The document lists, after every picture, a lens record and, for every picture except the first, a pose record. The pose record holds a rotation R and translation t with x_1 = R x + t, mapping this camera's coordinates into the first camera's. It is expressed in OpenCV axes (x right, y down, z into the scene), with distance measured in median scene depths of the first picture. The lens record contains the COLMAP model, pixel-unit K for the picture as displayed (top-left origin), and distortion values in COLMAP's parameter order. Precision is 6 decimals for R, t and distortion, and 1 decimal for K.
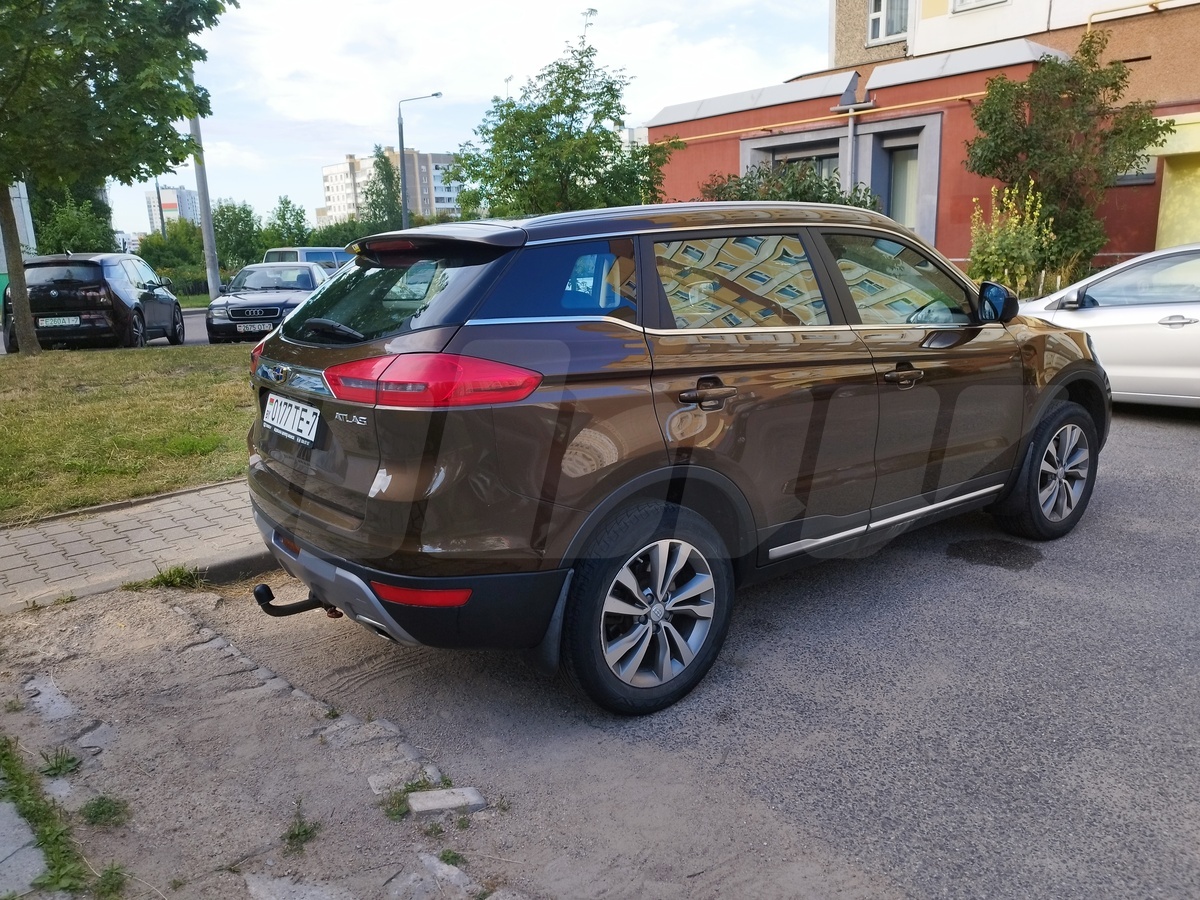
lens RADIAL K [[845.2, 0, 596.3], [0, 845.2, 455.4], [0, 0, 1]] dist [0.031006, -0.030451]
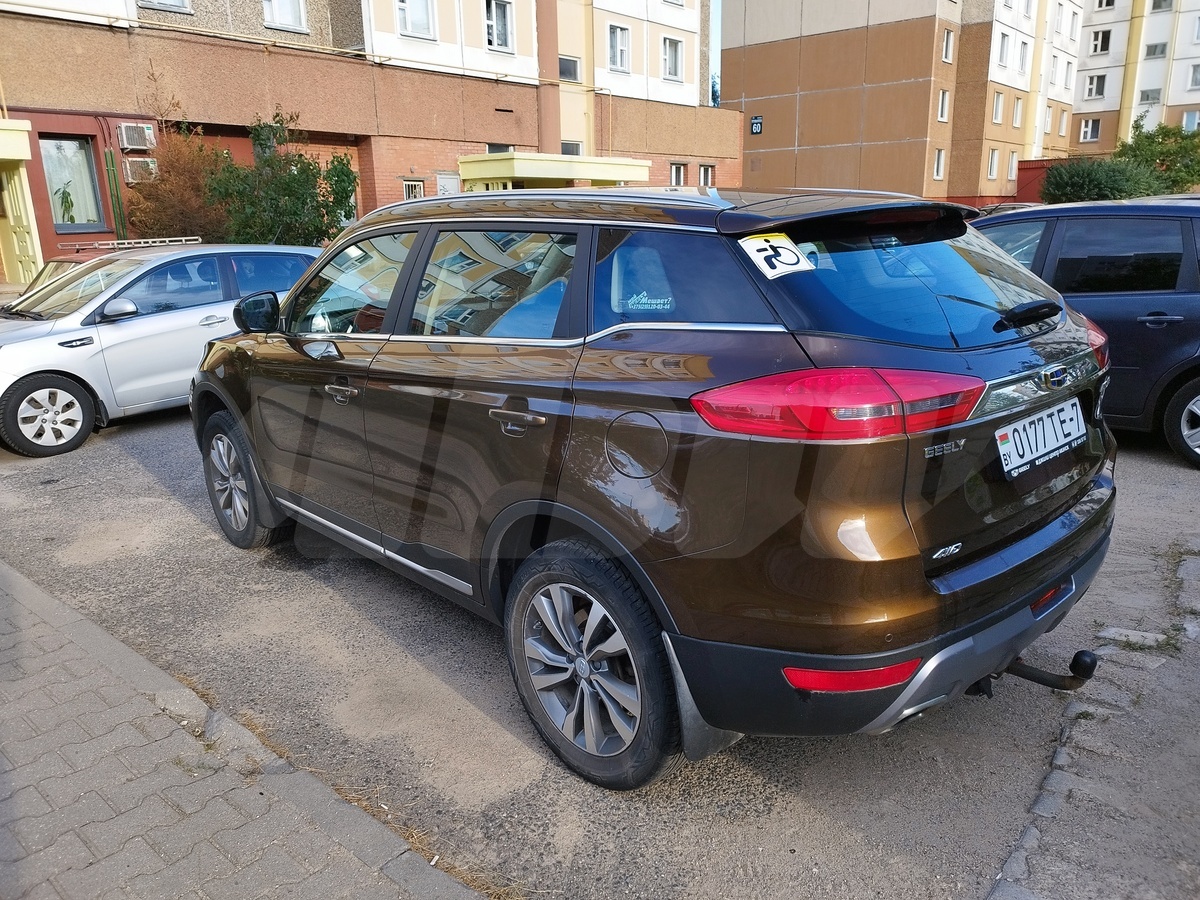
lens RADIAL K [[875.3, 0, 594.9], [0, 875.3, 455.5], [0, 0, 1]] dist [0.002443, -0.001468]
pose [[-0.083144, -0.227079, 0.970321, -0.808439], [0.262748, 0.934243, 0.241150, -0.237985], [-0.961276, 0.275000, -0.018012, 1.038366]]
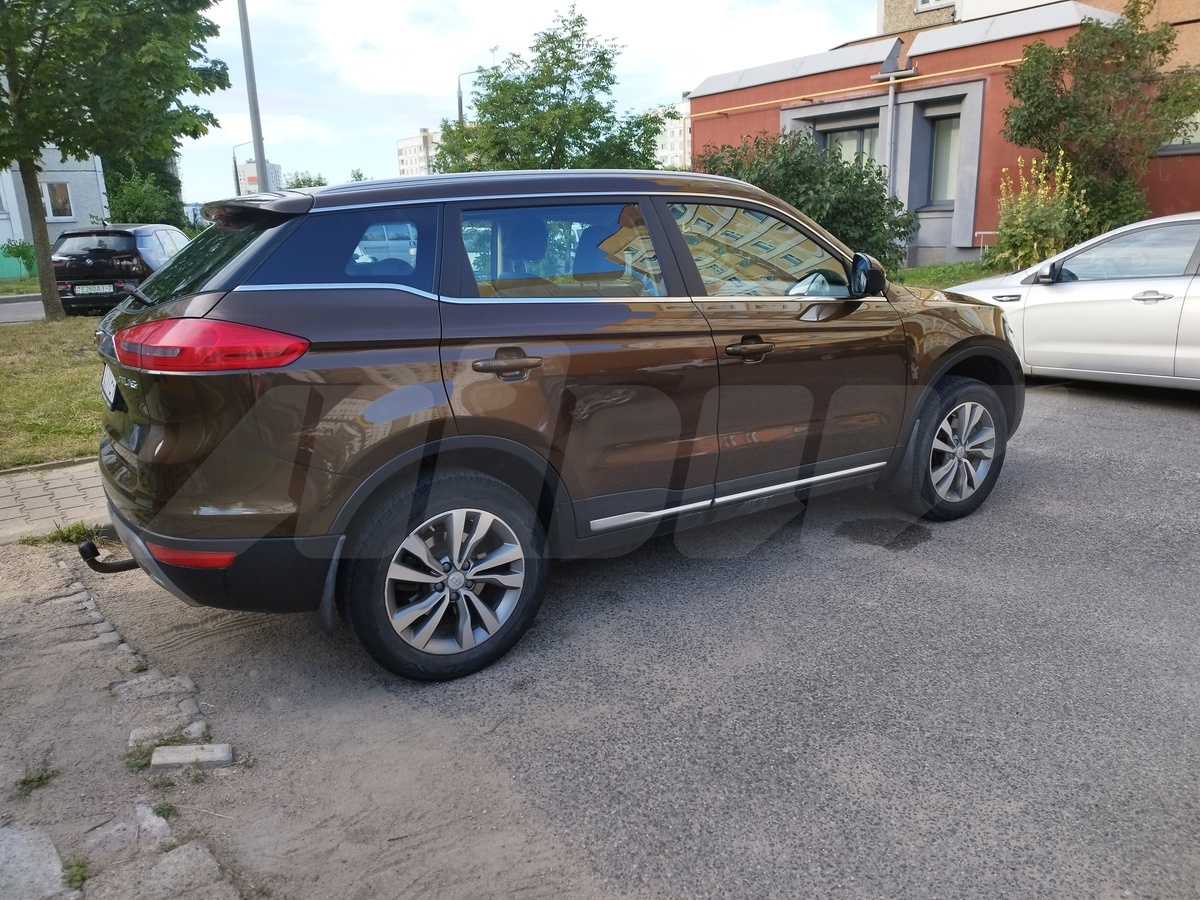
lens RADIAL K [[833.6, 0, 600.0], [0, 833.6, 450.0], [0, 0, 1]] dist [0.028377, -0.023254]
pose [[0.997255, 0.021393, -0.070879, 0.225881], [-0.019424, 0.999409, 0.028358, -0.000984], [0.071444, -0.026904, 0.997082, 0.018869]]
